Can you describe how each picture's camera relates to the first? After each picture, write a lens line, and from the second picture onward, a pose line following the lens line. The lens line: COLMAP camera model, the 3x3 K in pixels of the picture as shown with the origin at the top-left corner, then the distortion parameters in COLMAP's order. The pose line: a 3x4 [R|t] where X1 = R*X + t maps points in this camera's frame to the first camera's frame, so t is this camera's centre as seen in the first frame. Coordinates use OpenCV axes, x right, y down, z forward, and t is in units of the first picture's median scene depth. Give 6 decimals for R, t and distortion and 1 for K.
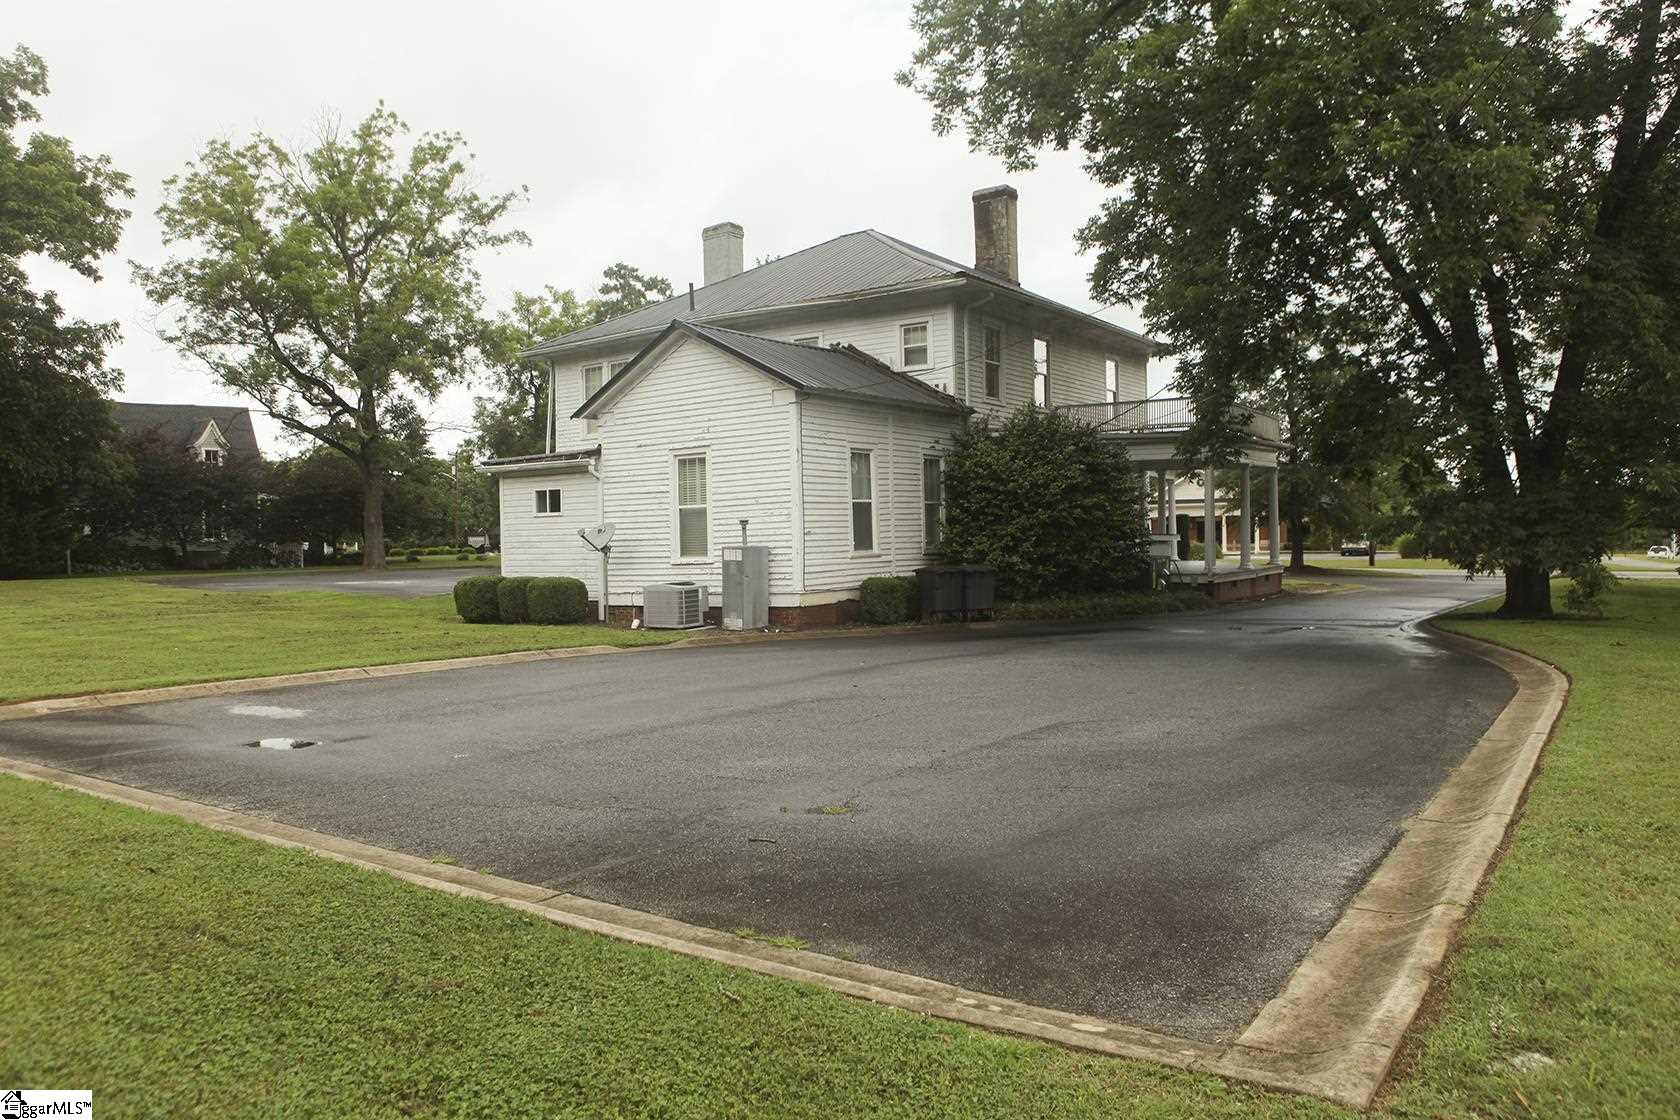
lens RADIAL K [[1167.0, 0, 844.3], [0, 1167.0, 568.3], [0, 0, 1]] dist [-0.100778, 0.043022]
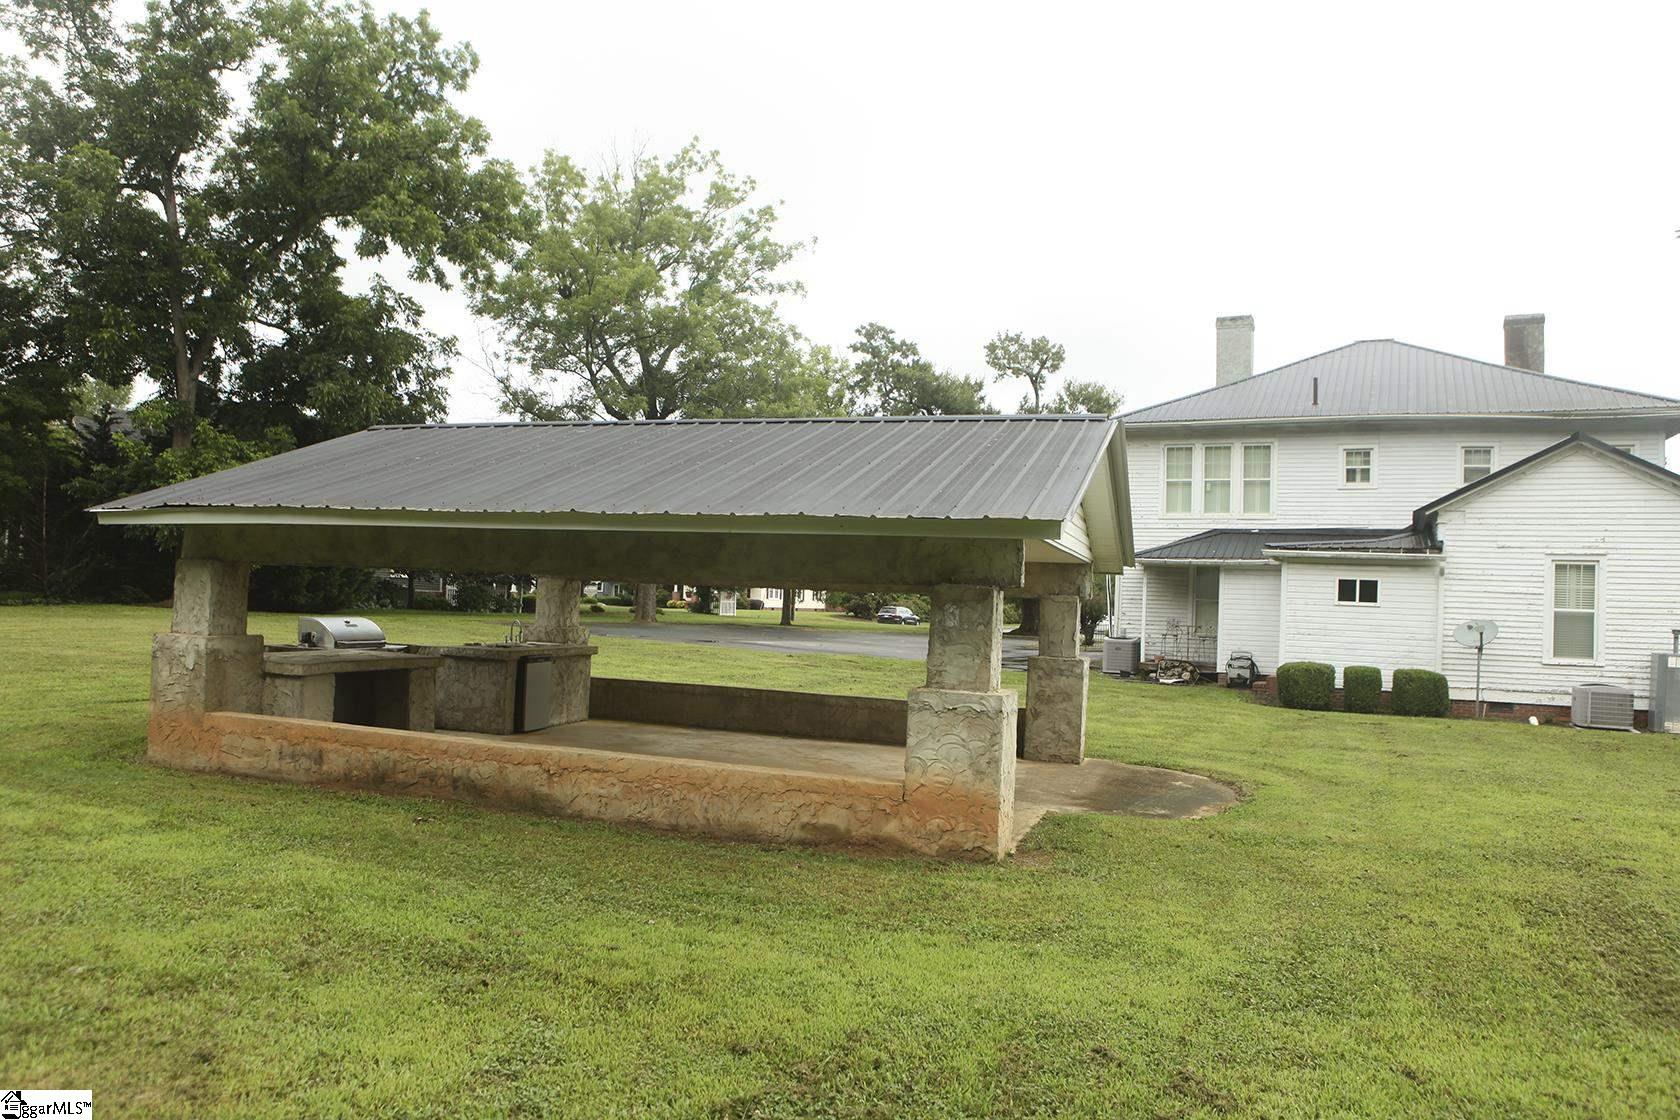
lens RADIAL K [[1167.0, 0, 828.4], [0, 1167.0, 554.1], [0, 0, 1]] dist [-0.100778, 0.043022]
pose [[0.987894, 0.068571, 0.139150, -0.868702], [-0.059573, 0.995916, -0.067835, 0.004519], [-0.143234, 0.058724, 0.987945, 0.087178]]
